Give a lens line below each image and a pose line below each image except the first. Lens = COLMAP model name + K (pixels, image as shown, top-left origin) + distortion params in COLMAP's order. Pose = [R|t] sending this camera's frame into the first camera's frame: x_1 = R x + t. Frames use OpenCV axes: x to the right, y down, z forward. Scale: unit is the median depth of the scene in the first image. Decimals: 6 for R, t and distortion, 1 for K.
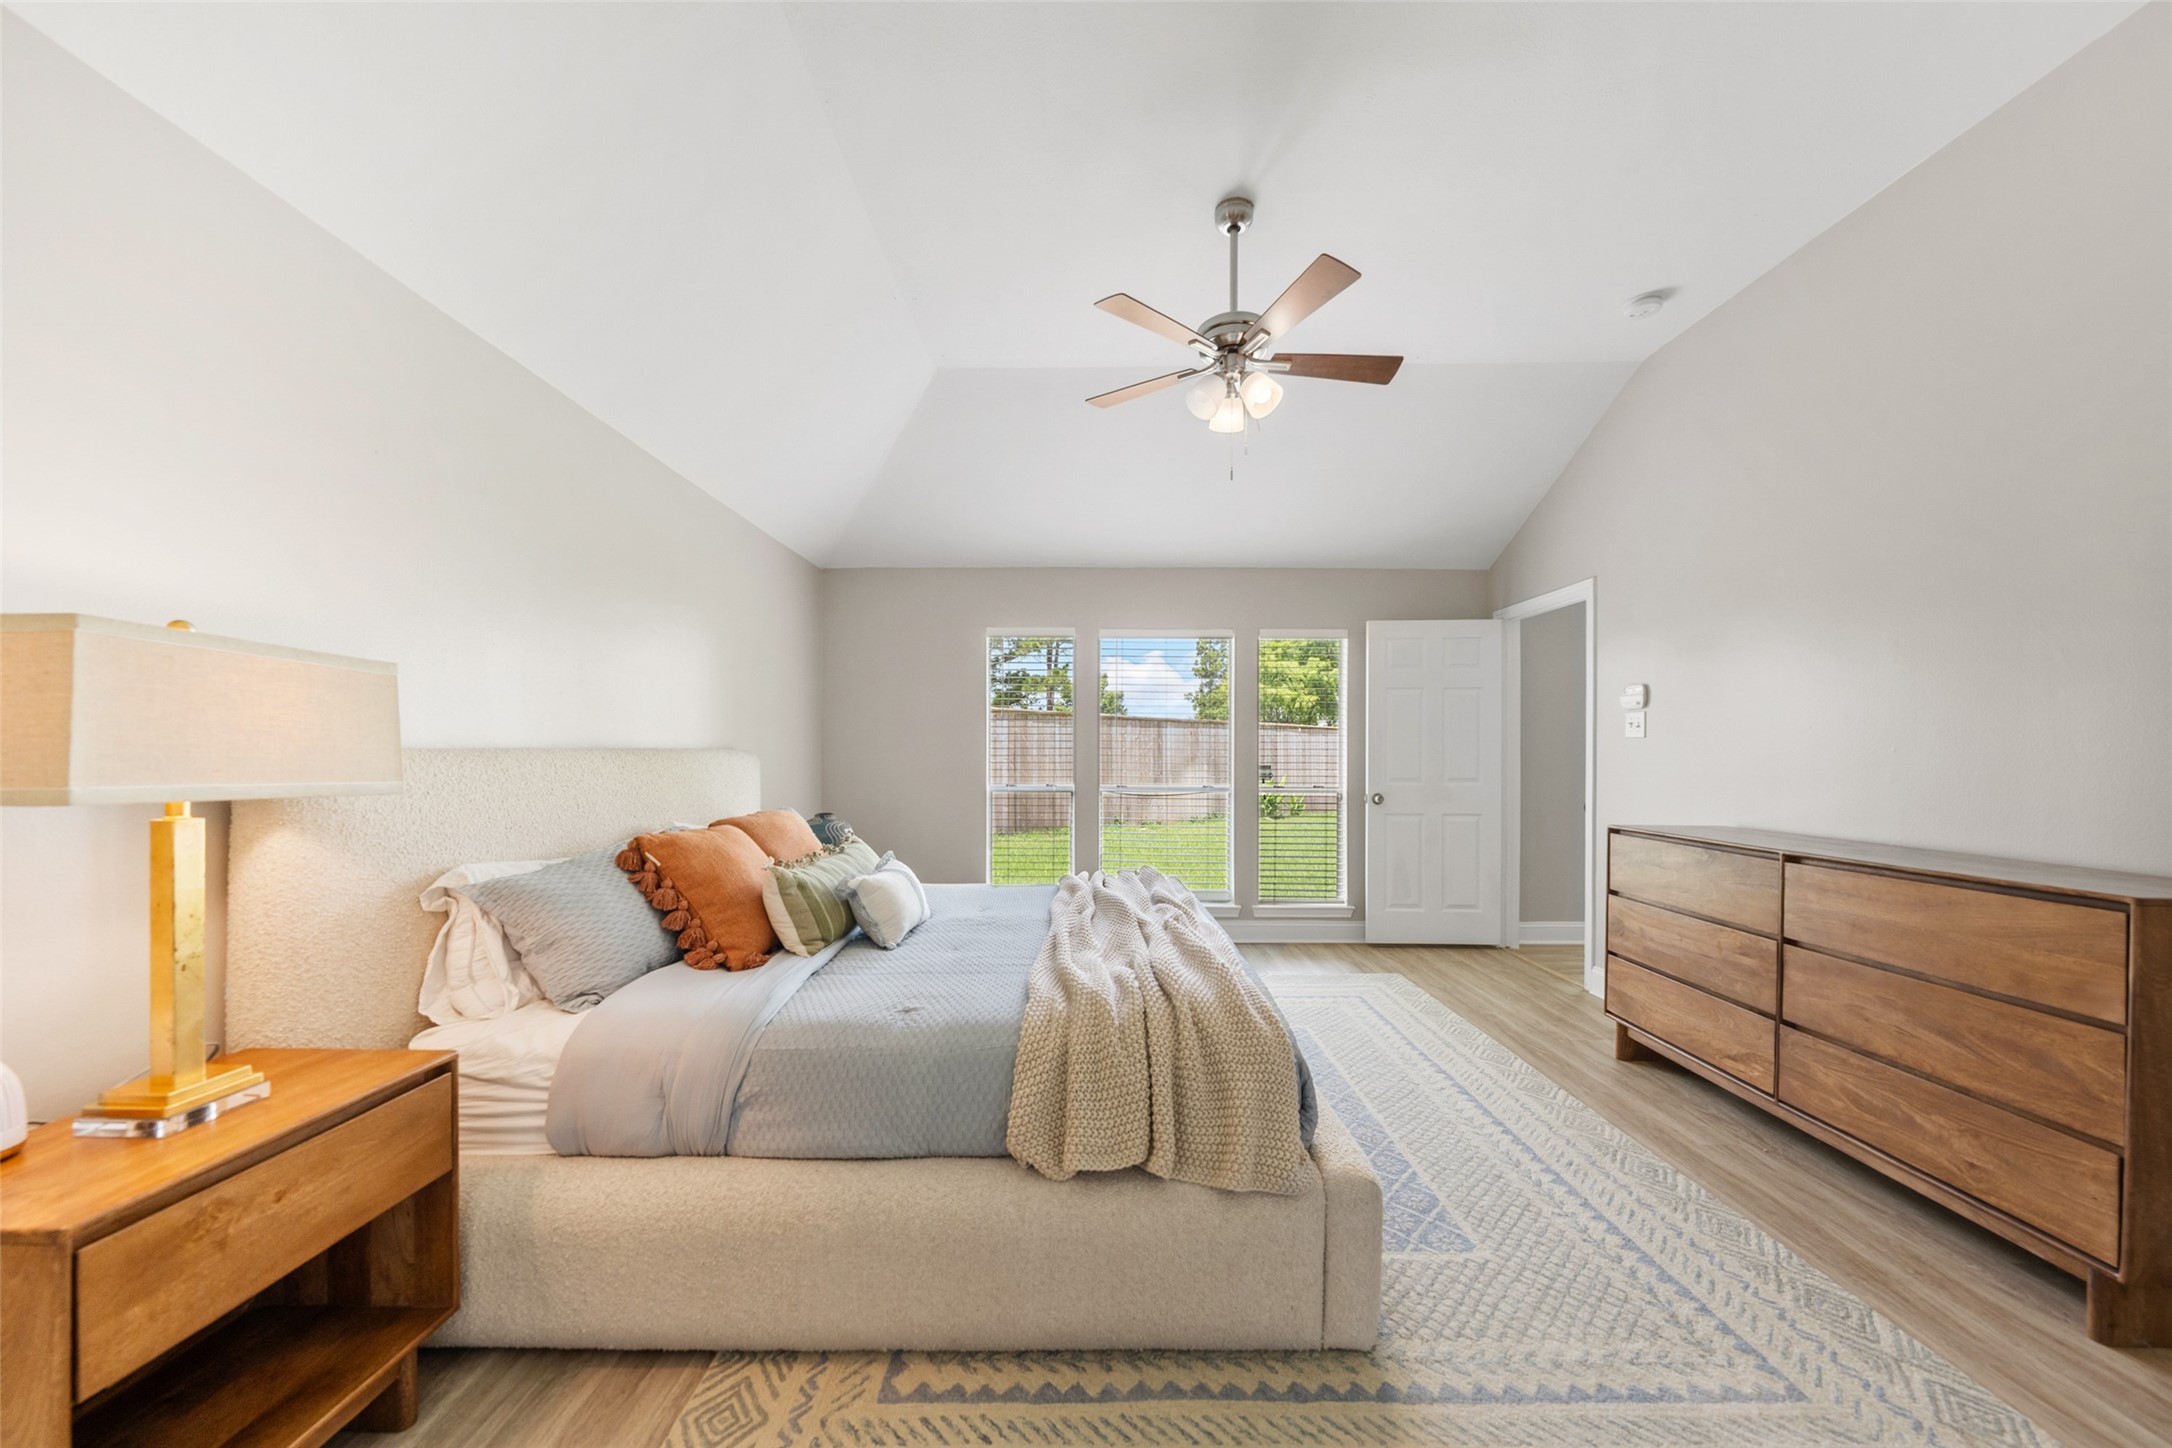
lens RADIAL K [[765.1, 0, 1099.1], [0, 765.1, 761.1], [0, 0, 1]] dist [-0.000214, 0.000118]
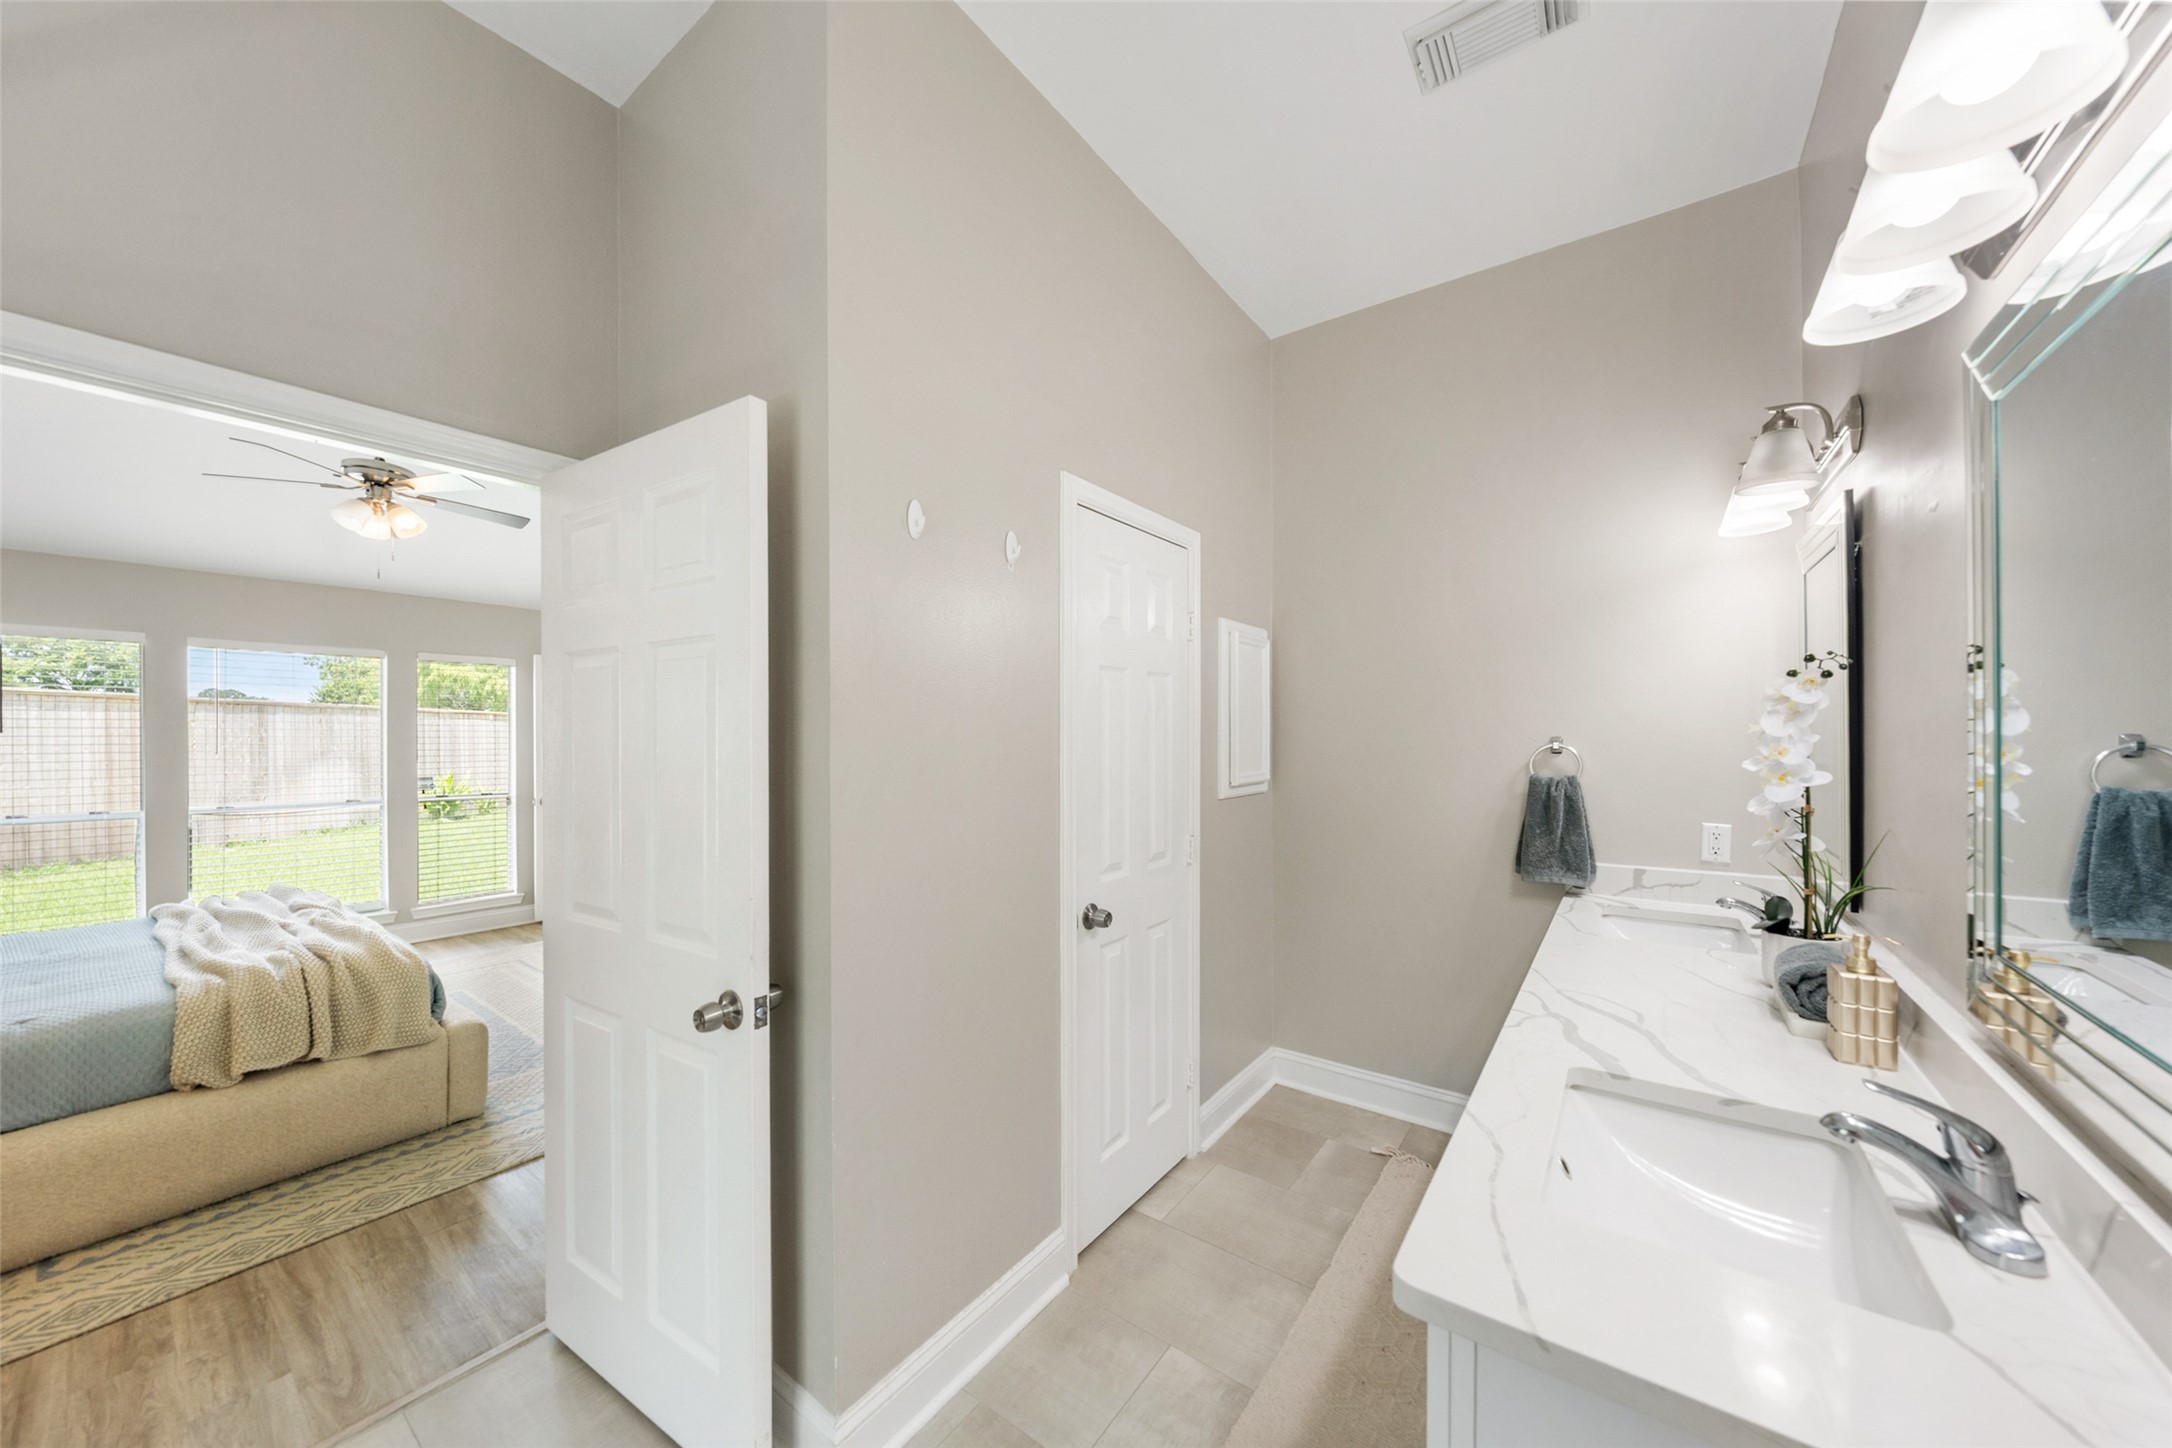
lens RADIAL K [[726.6, 0, 1069.9], [0, 726.6, 739.1], [0, 0, 1]] dist [-0.009630, 0.002051]
pose [[0.600103, -0.002948, 0.799917, -0.173072], [0.010114, 0.999941, -0.003902, -0.116399], [-0.799858, 0.010432, 0.600098, -1.124731]]
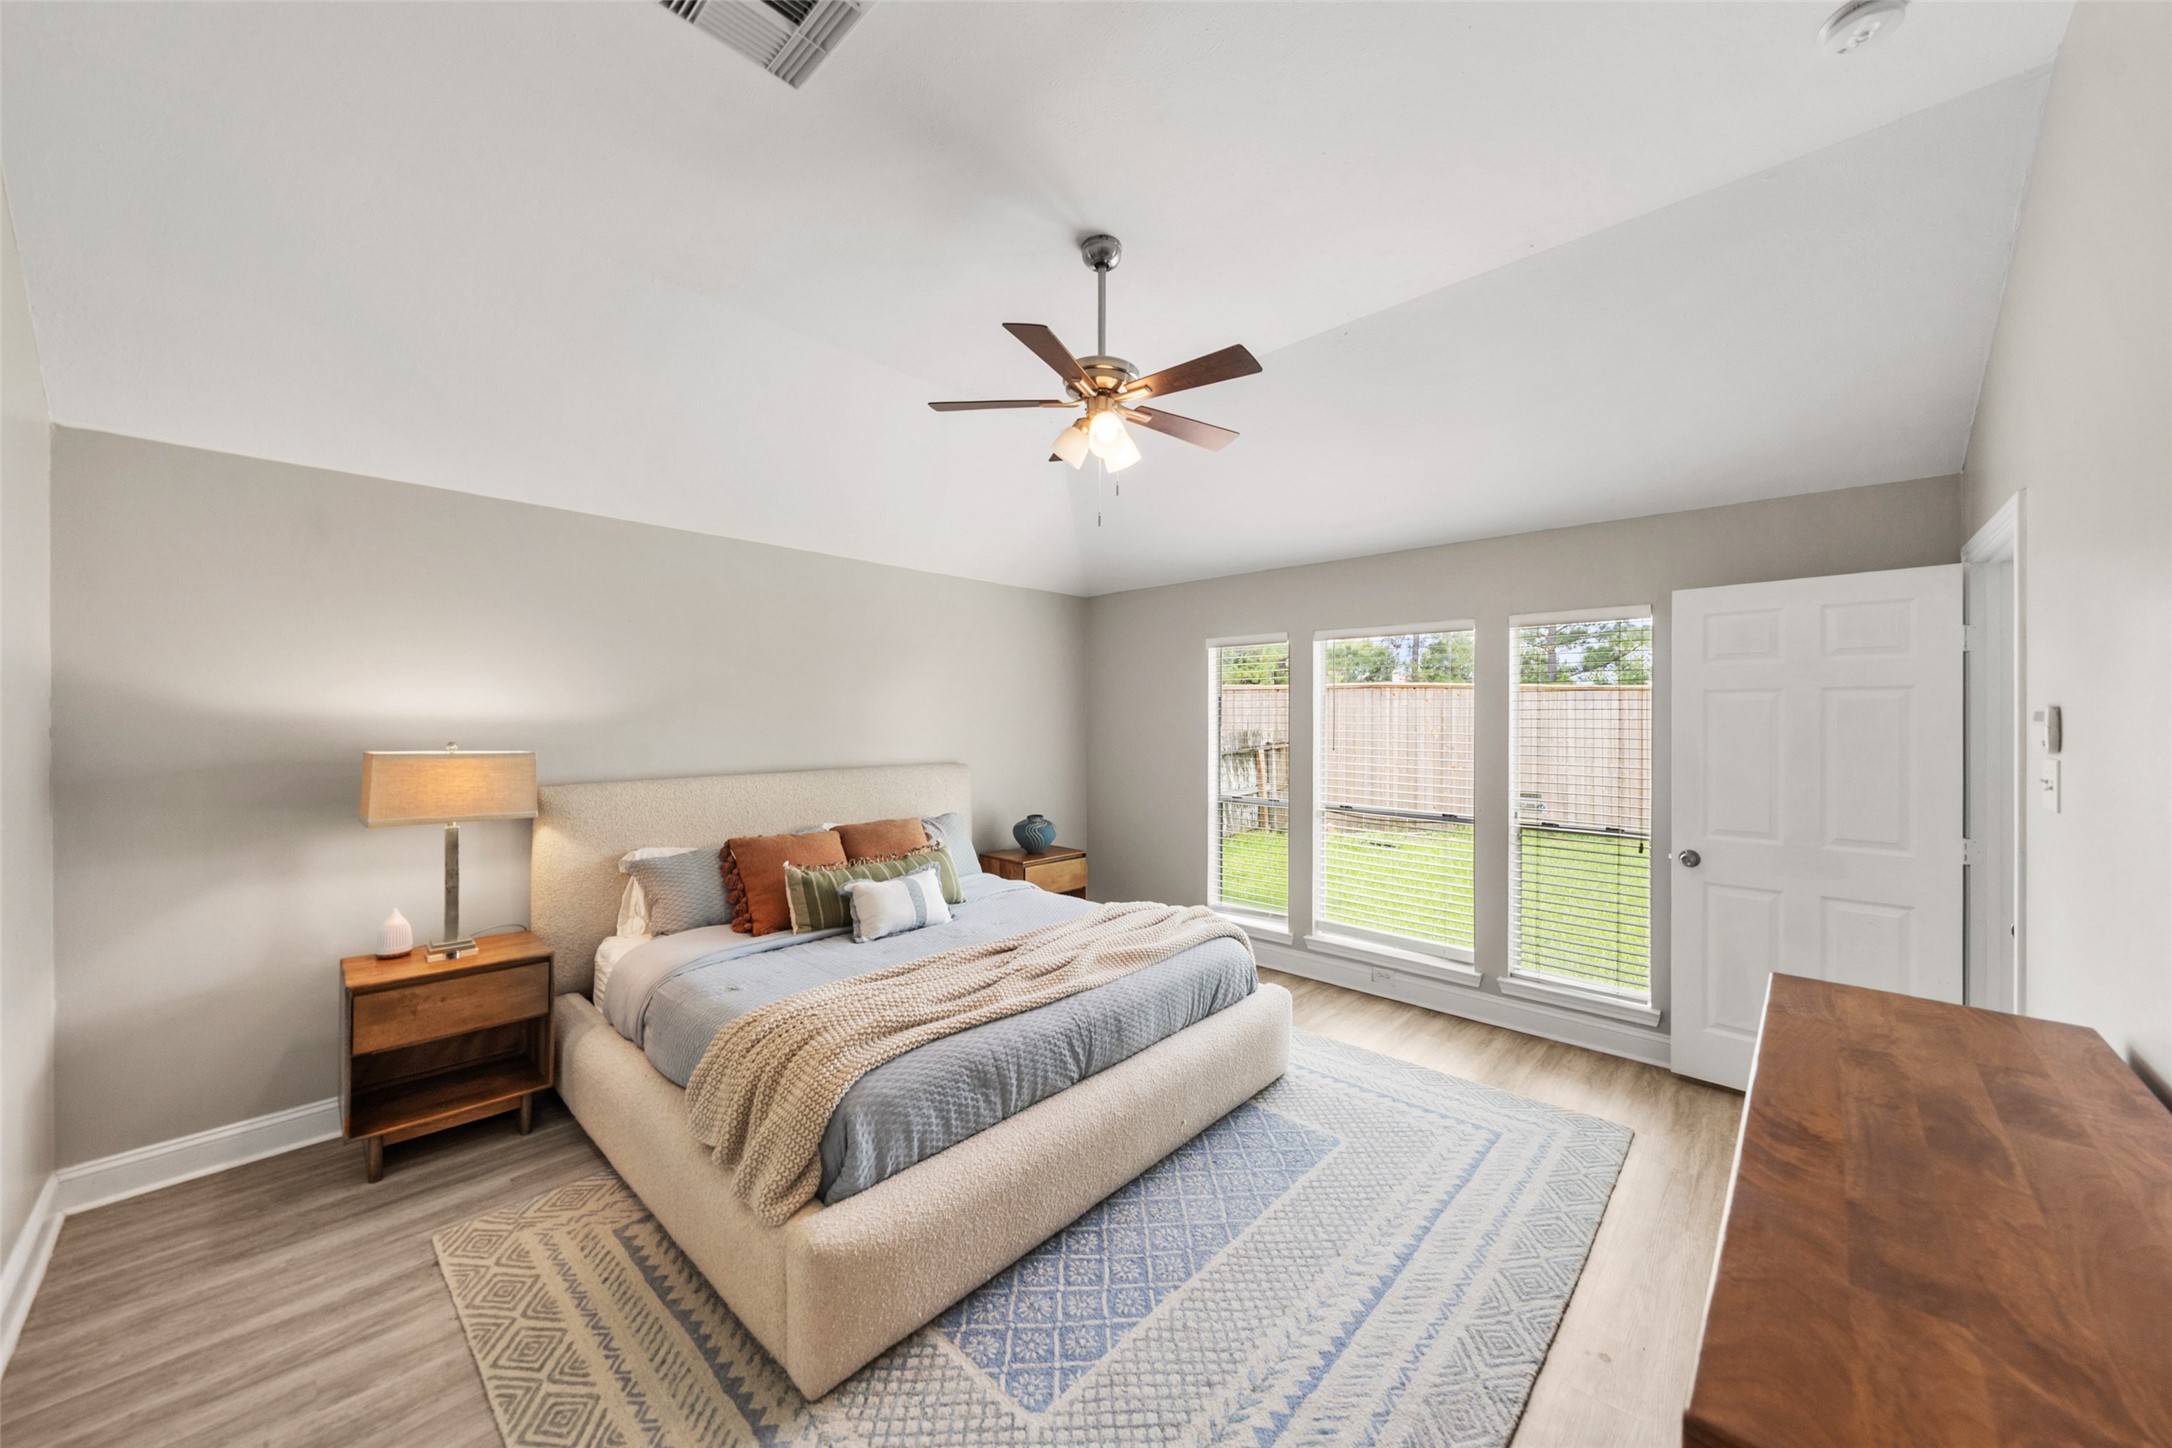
lens RADIAL K [[788.7, 0, 1082.6], [0, 788.7, 717.1], [0, 0, 1]] dist [-0.001562, -0.000136]
pose [[0.723759, 0.002044, -0.690050, 1.295895], [-0.007620, 0.999958, -0.005030, -0.184691], [0.690011, 0.008899, 0.723744, 0.412279]]
